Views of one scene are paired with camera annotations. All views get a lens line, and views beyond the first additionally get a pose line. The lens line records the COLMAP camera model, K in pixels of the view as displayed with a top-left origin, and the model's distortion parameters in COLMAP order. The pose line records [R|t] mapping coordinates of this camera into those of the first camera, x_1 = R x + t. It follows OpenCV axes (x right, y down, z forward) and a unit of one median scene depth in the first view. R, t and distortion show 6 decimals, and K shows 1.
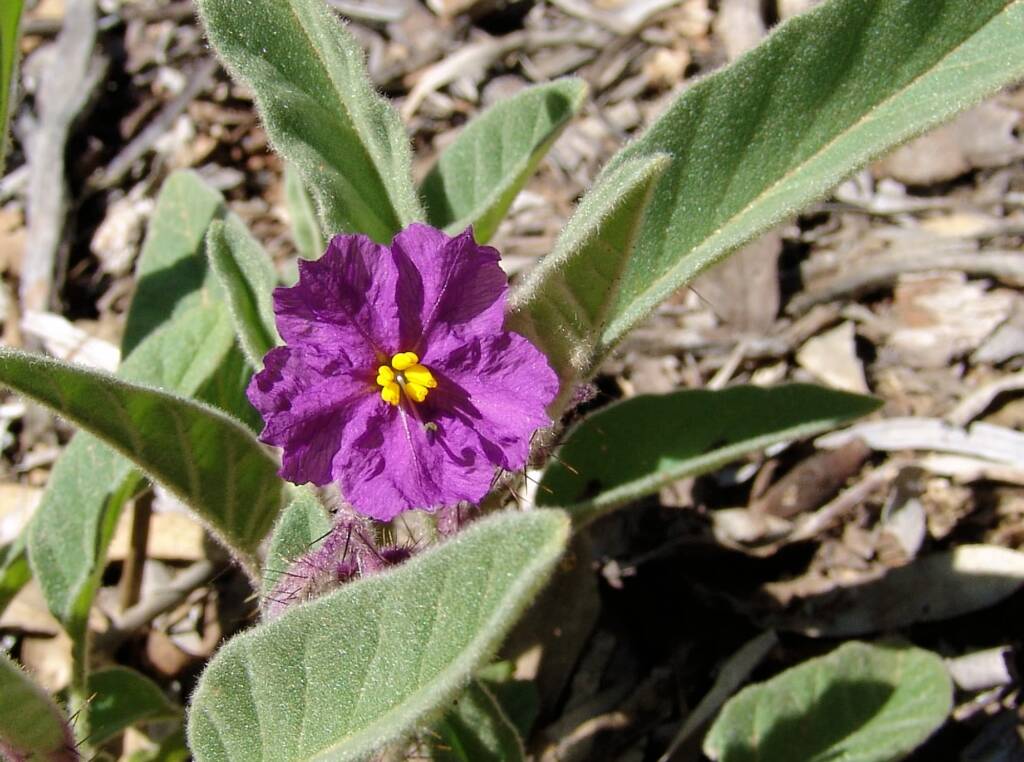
lens RADIAL K [[1540.2, 0, 475.4], [0, 1540.2, 418.1], [0, 0, 1]] dist [-0.030759, -0.504321]
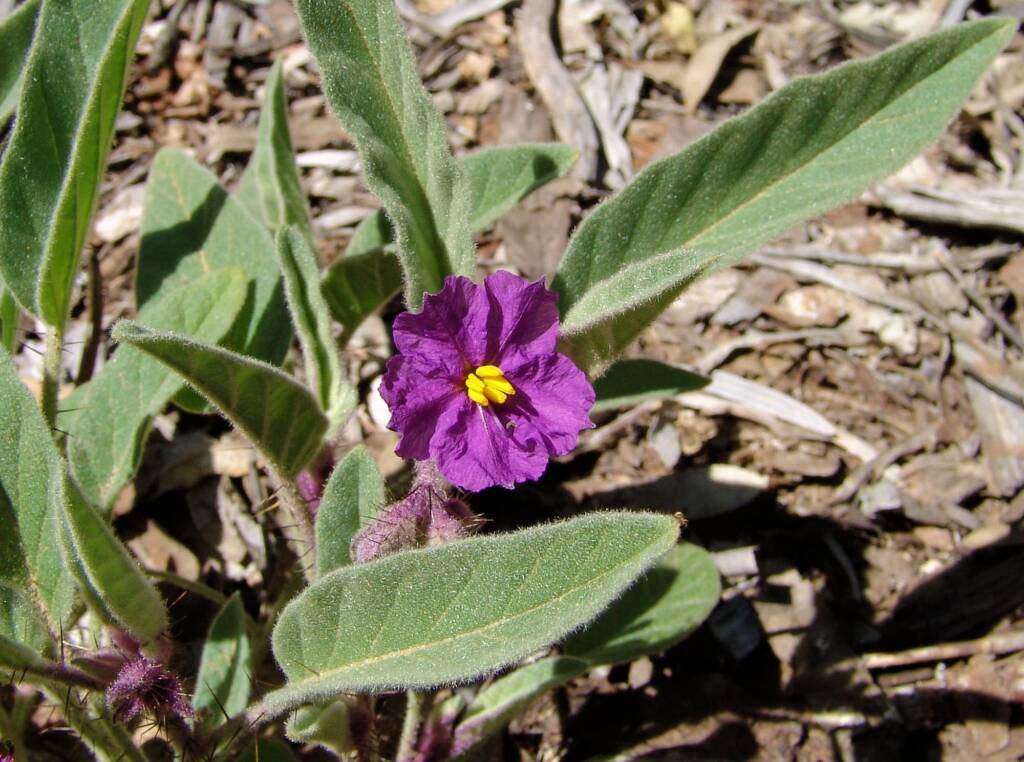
lens RADIAL K [[1207.0, 0, 482.8], [0, 1207.0, 291.9], [0, 0, 1]] dist [-0.130116, 0.012566]
pose [[0.977965, 0.077302, 0.193932, -0.257634], [-0.074769, 0.996993, -0.020359, -0.083729], [-0.194922, 0.005411, 0.980804, -0.039794]]
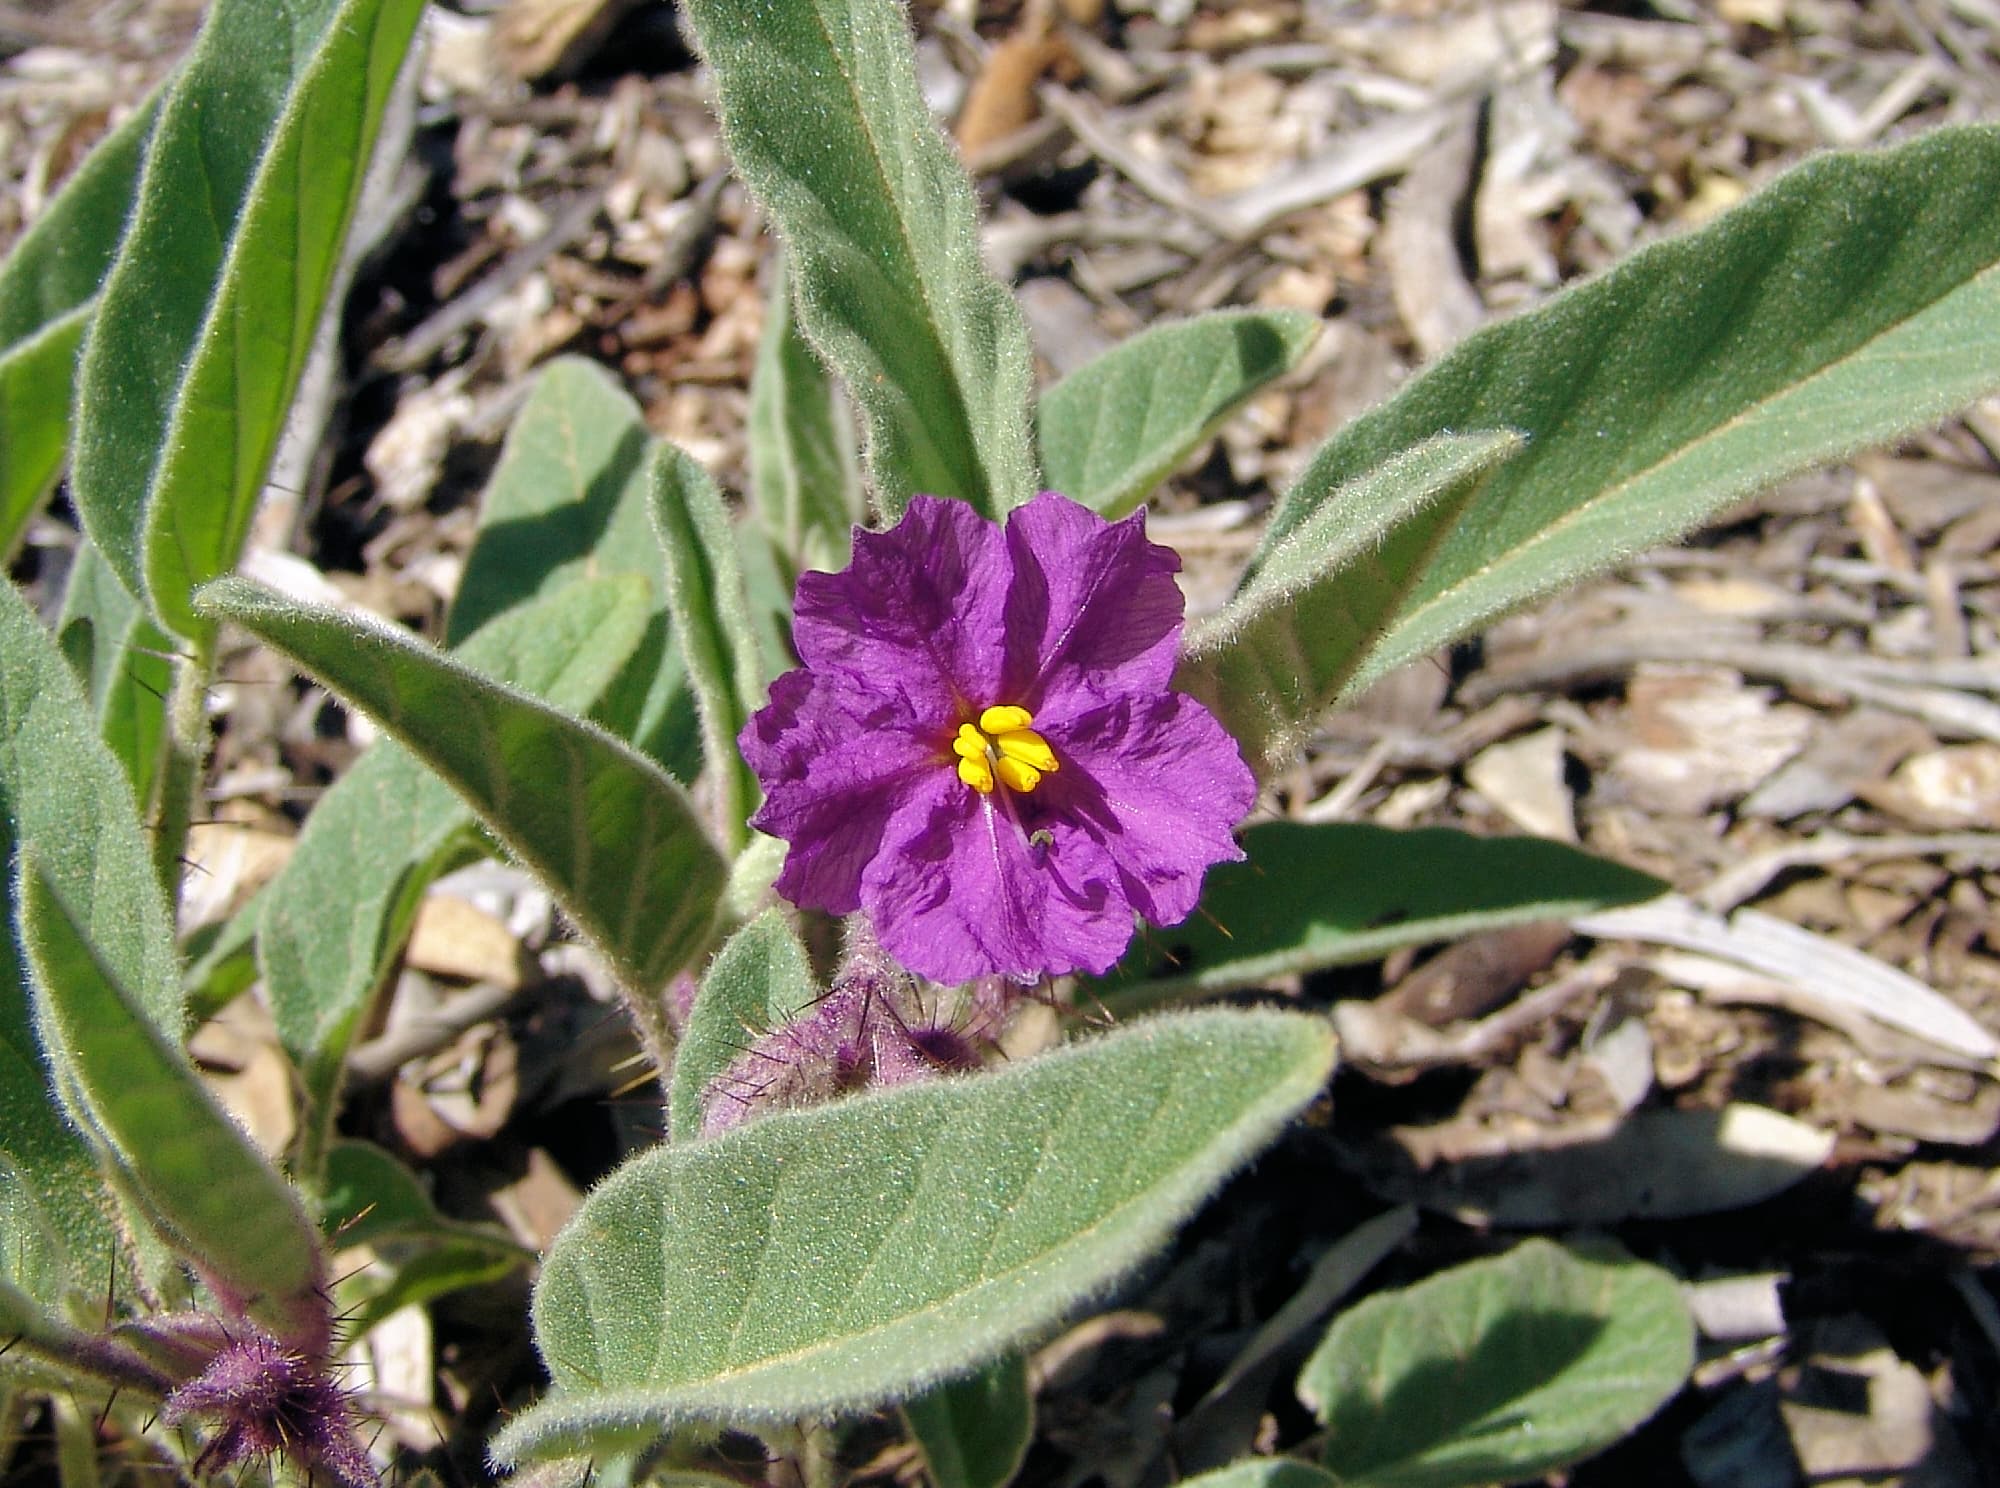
lens RADIAL K [[2397.5, 0, 1003.0], [0, 2397.5, 640.7], [0, 0, 1]] dist [-0.143189, 0.020330]
pose [[0.991356, 0.125482, 0.038307, -0.084389], [-0.122575, 0.989944, -0.070609, -0.002042], [-0.046782, 0.065304, 0.996768, 0.077343]]
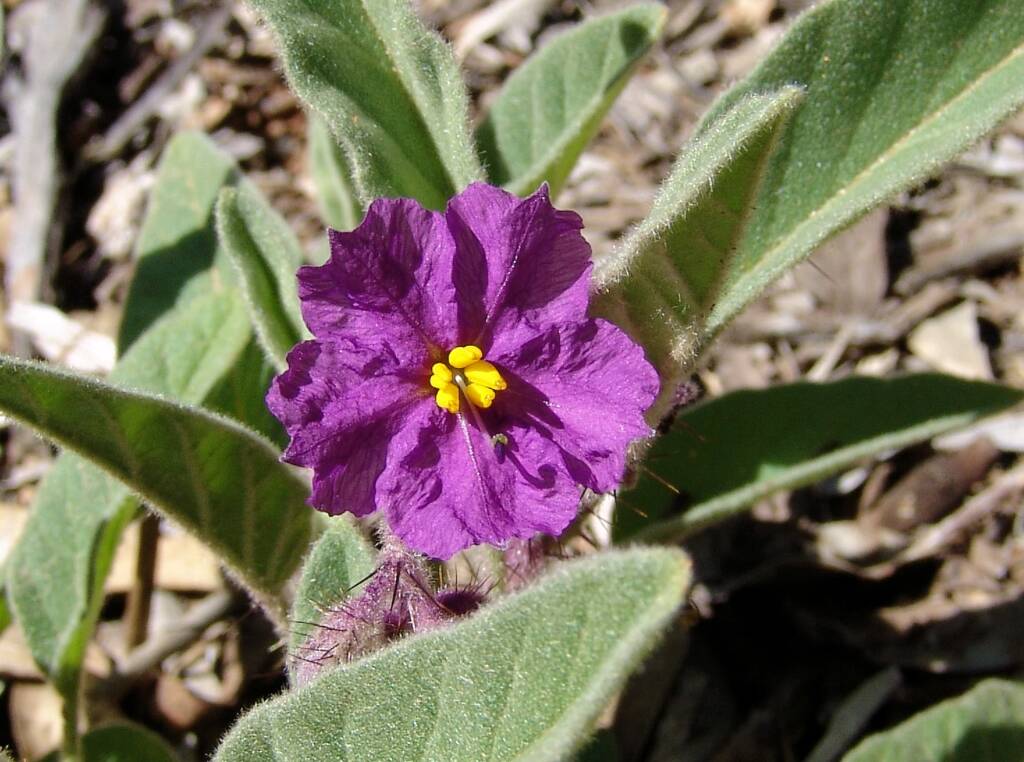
lens RADIAL K [[1748.5, 0, 537.1], [0, 1748.5, 383.3], [0, 0, 1]] dist [-0.092225, -0.206485]
pose [[0.999863, -0.015872, 0.004726, -0.013022], [0.015959, 0.999693, -0.018955, -0.005635], [-0.004424, 0.019028, 0.999809, 0.098640]]
